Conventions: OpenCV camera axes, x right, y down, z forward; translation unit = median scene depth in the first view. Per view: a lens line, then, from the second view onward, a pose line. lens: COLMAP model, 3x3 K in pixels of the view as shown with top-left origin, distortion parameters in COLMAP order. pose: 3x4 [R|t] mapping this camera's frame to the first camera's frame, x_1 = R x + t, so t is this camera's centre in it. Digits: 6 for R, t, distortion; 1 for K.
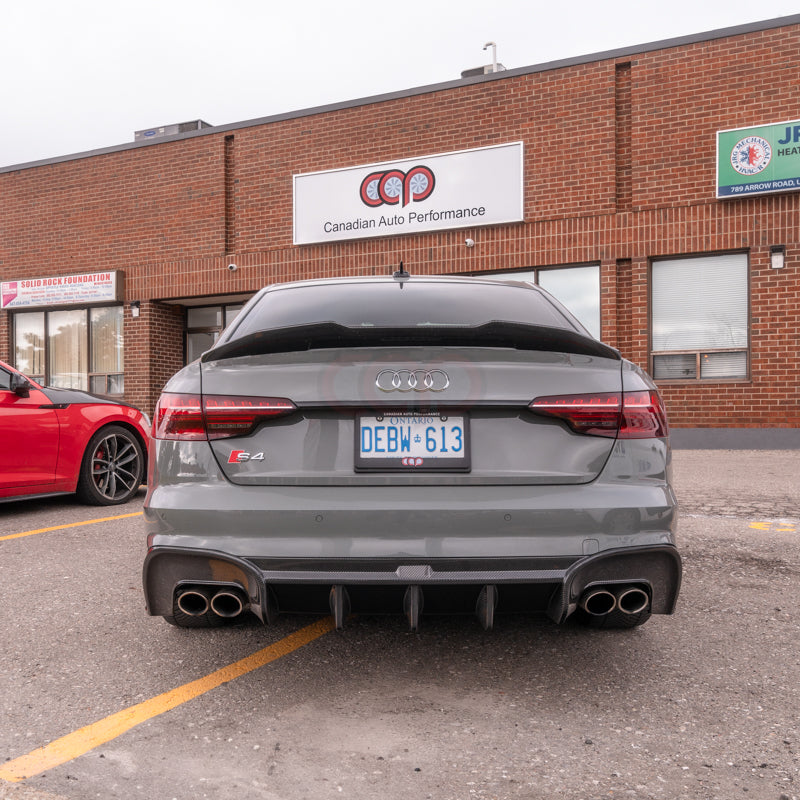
lens RADIAL K [[867.7, 0, 375.5], [0, 867.7, 433.4], [0, 0, 1]] dist [-0.014250, 0.014044]
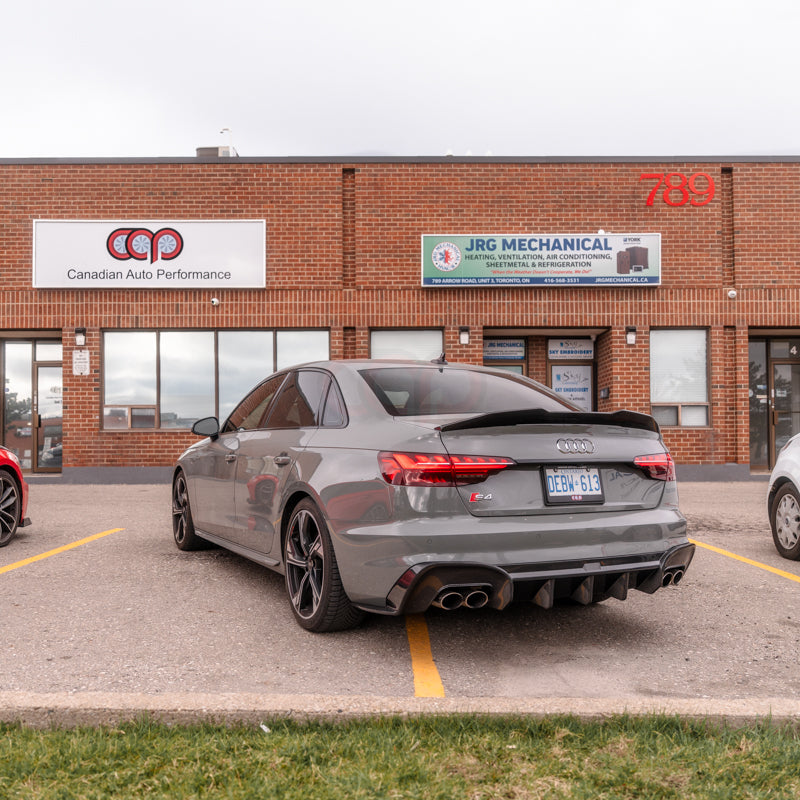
lens RADIAL K [[798.5, 0, 398.6], [0, 798.5, 440.2], [0, 0, 1]] dist [-0.015218, 0.004664]
pose [[0.888851, 0.008125, 0.458124, -0.158893], [0.007765, 0.999432, -0.032792, -0.004665], [-0.458130, 0.032705, 0.888283, -0.024371]]
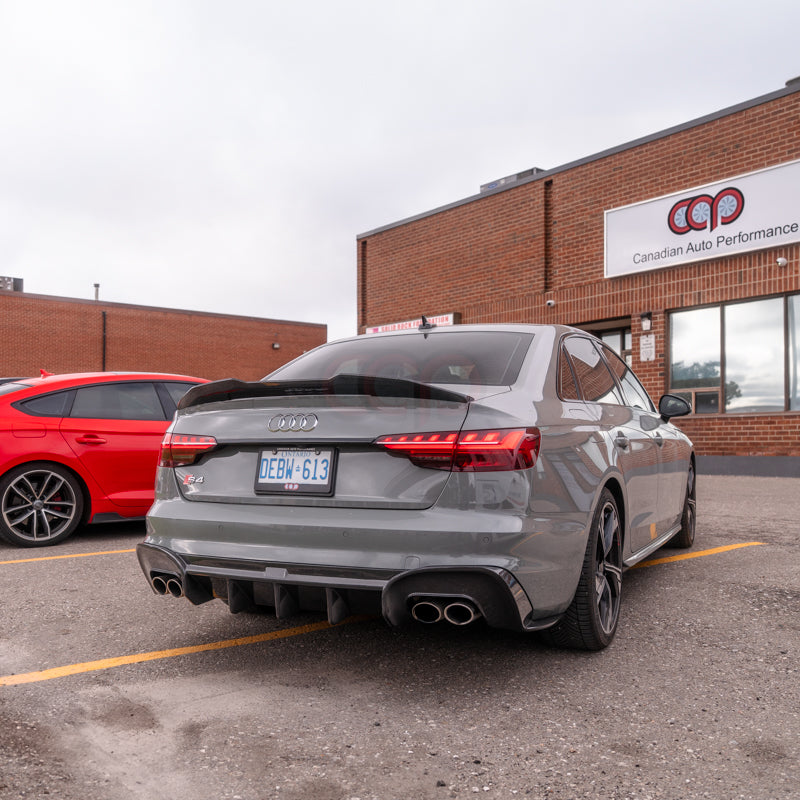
lens RADIAL K [[832.2, 0, 390.0], [0, 832.2, 447.2], [0, 0, 1]] dist [-0.014657, 0.018986]
pose [[0.900691, 0.005122, -0.434429, 0.122508], [-0.010714, 0.999888, -0.010425, -0.002456], [0.434327, 0.014044, 0.900646, -0.005610]]
